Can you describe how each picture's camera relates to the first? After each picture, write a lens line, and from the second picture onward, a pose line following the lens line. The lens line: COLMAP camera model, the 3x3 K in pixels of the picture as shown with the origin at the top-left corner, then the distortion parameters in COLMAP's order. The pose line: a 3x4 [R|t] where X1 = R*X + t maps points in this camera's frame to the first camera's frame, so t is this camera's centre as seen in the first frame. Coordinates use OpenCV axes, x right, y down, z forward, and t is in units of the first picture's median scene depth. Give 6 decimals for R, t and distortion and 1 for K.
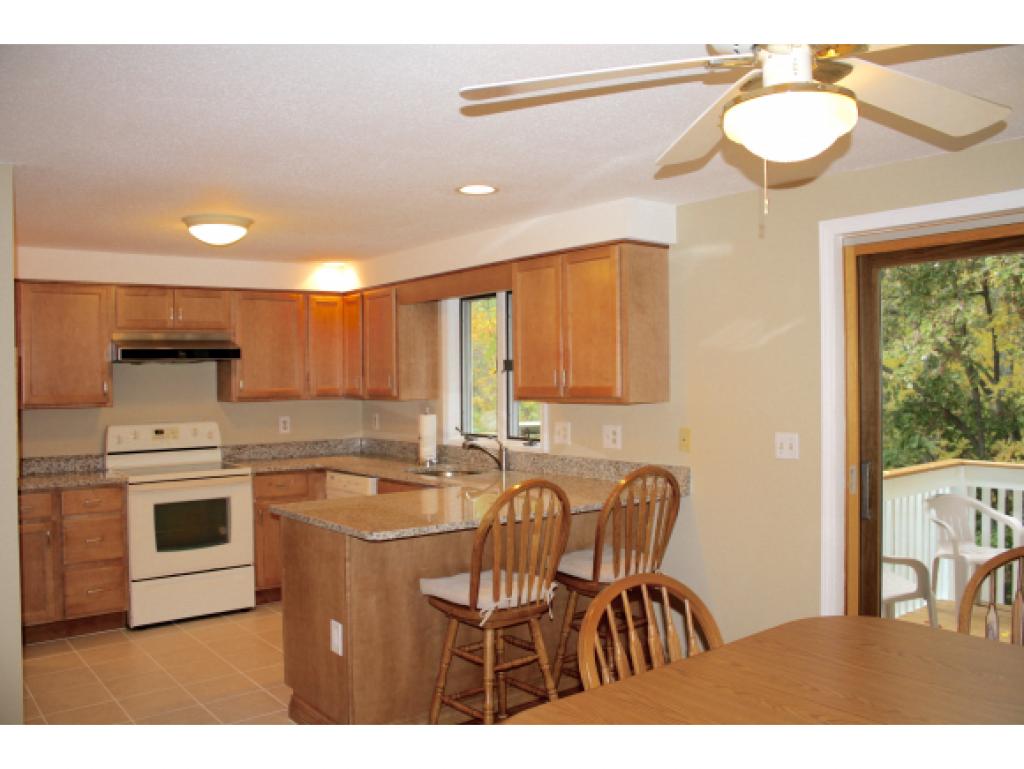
lens RADIAL K [[860.5, 0, 517.9], [0, 860.5, 383.8], [0, 0, 1]] dist [-0.178733, 0.167289]
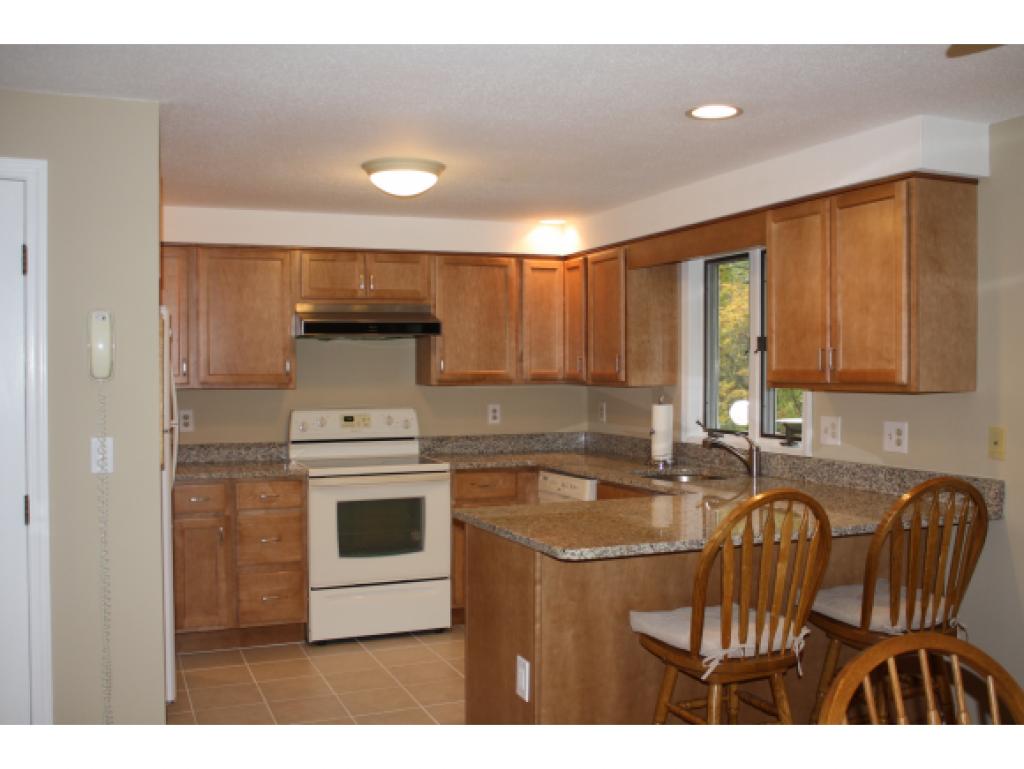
lens RADIAL K [[992.6, 0, 512.0], [0, 992.6, 384.5], [0, 0, 1]] dist [-0.152664, 0.146710]
pose [[0.961315, 0.015130, -0.275037, 0.017181], [-0.011960, 0.999841, 0.013200, 0.007300], [0.275193, -0.009400, 0.961343, 0.070727]]
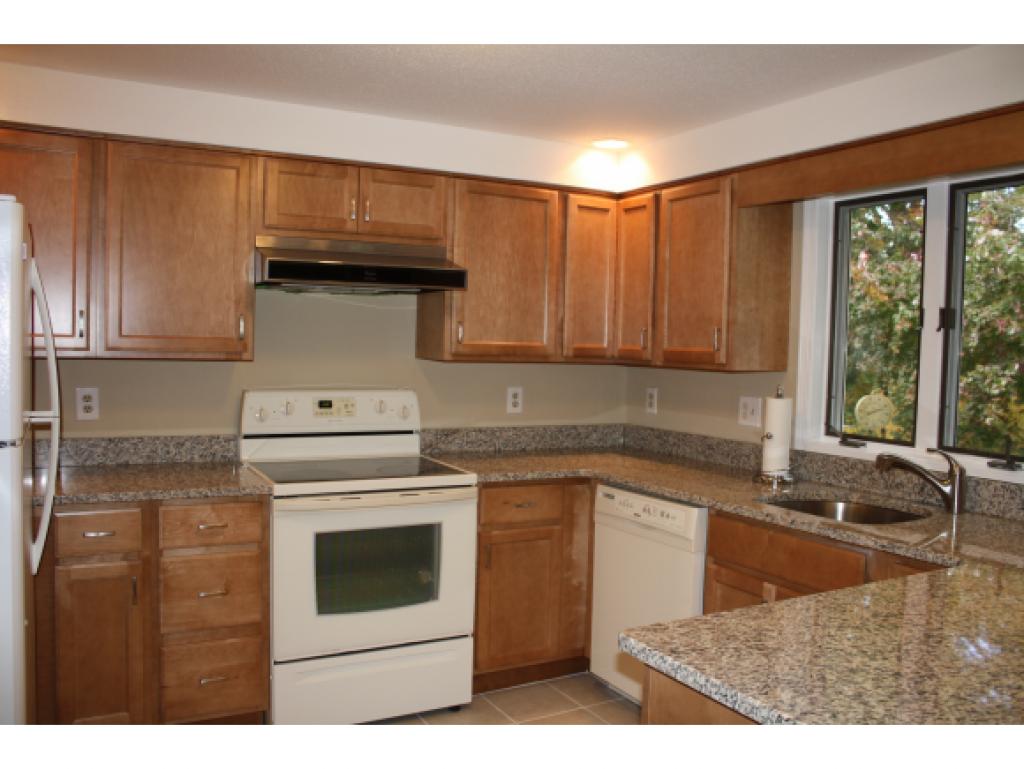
lens RADIAL K [[860.5, 0, 517.9], [0, 860.5, 383.8], [0, 0, 1]] dist [-0.178733, 0.167289]
pose [[0.985364, 0.050322, -0.162864, -0.211933], [-0.043671, 0.998069, 0.044168, 0.009870], [0.164773, -0.036410, 0.985659, 0.458513]]
